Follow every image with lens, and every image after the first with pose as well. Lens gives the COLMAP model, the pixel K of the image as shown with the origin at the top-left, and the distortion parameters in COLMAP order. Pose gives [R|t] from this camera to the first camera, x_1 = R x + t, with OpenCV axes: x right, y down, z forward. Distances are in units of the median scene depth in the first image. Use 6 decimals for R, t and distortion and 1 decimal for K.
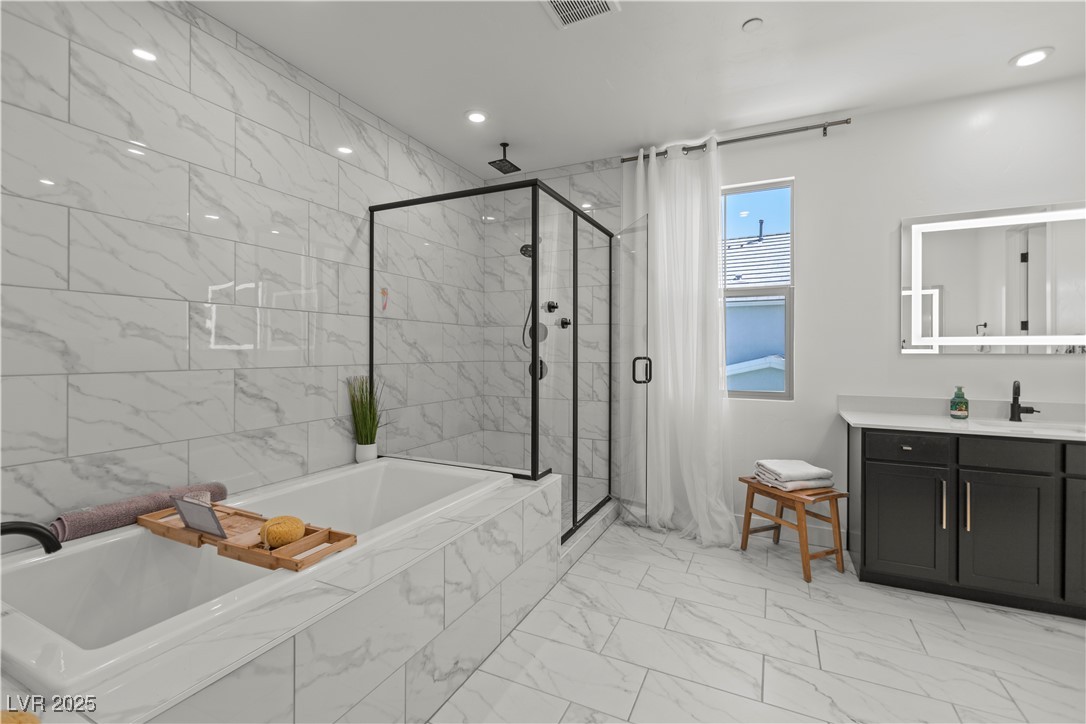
lens RADIAL K [[484.3, 0, 532.5], [0, 484.3, 350.8], [0, 0, 1]] dist [-0.000018, -0.001046]
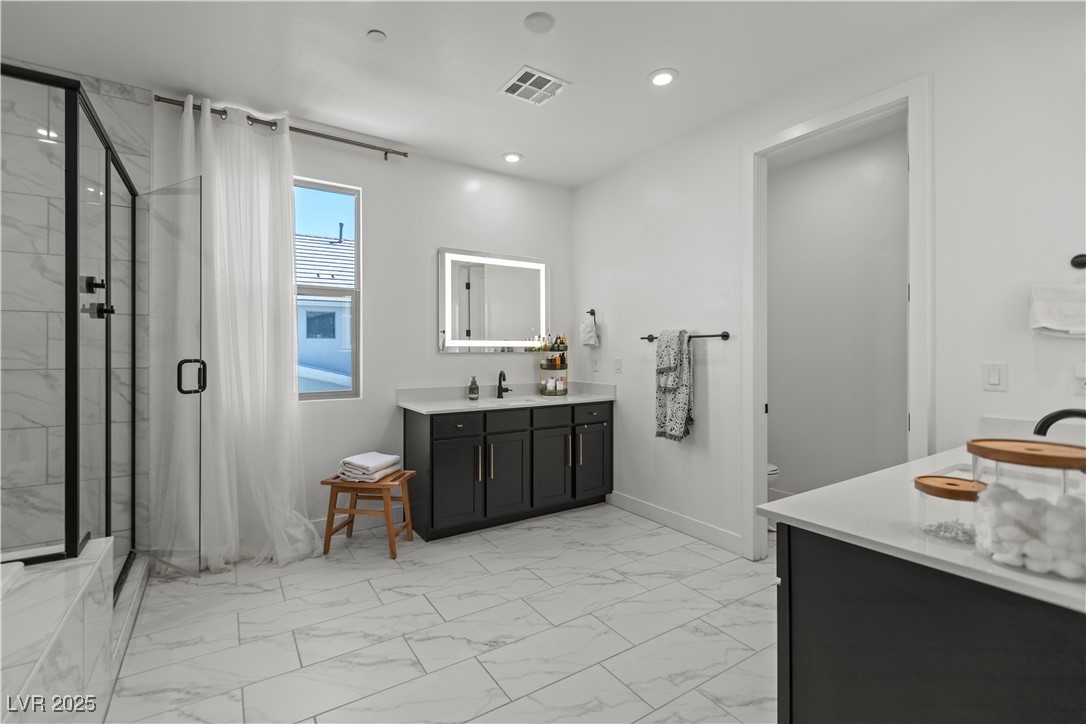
lens RADIAL K [[484.3, 0, 532.5], [0, 484.3, 350.8], [0, 0, 1]] dist [-0.000018, -0.001046]
pose [[0.507876, -0.002806, 0.861426, -0.206716], [0.002432, 0.999995, 0.001824, -0.001536], [-0.861427, 0.001168, 0.507880, 0.146145]]
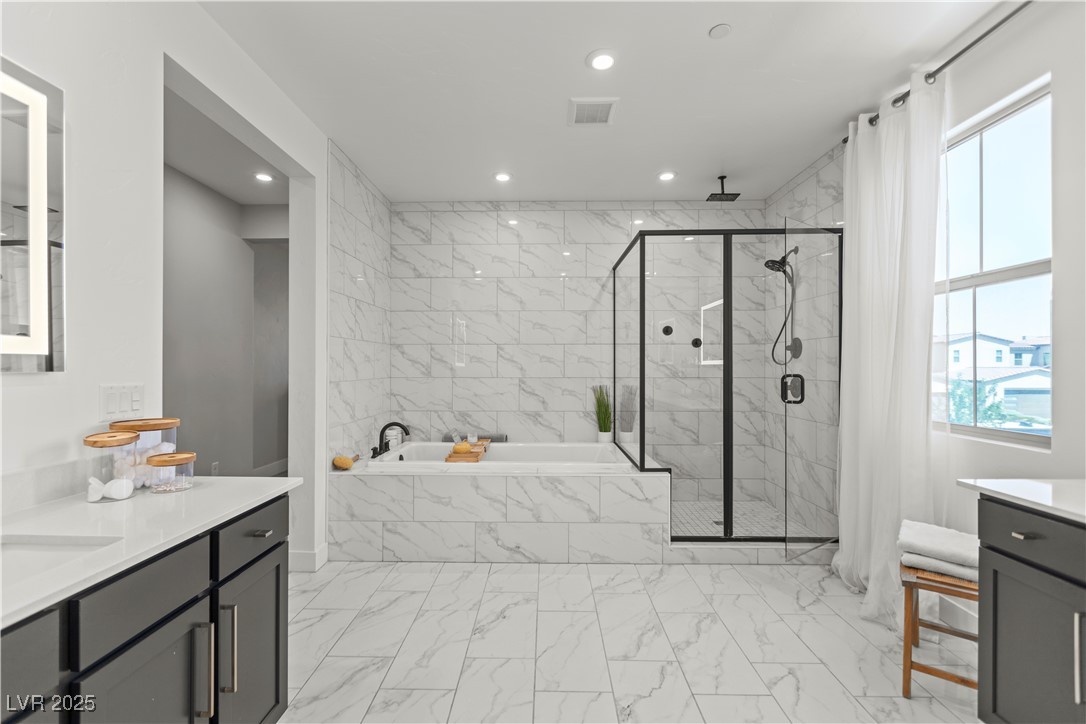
lens RADIAL K [[498.9, 0, 543.0], [0, 498.9, 362.0], [0, 0, 1]] dist [0.001808, 0.000064]
pose [[0.417264, -0.012354, -0.908701, 0.934287], [0.002637, 0.999920, -0.012383, 0.000088], [0.908782, 0.002770, 0.417263, 0.203000]]
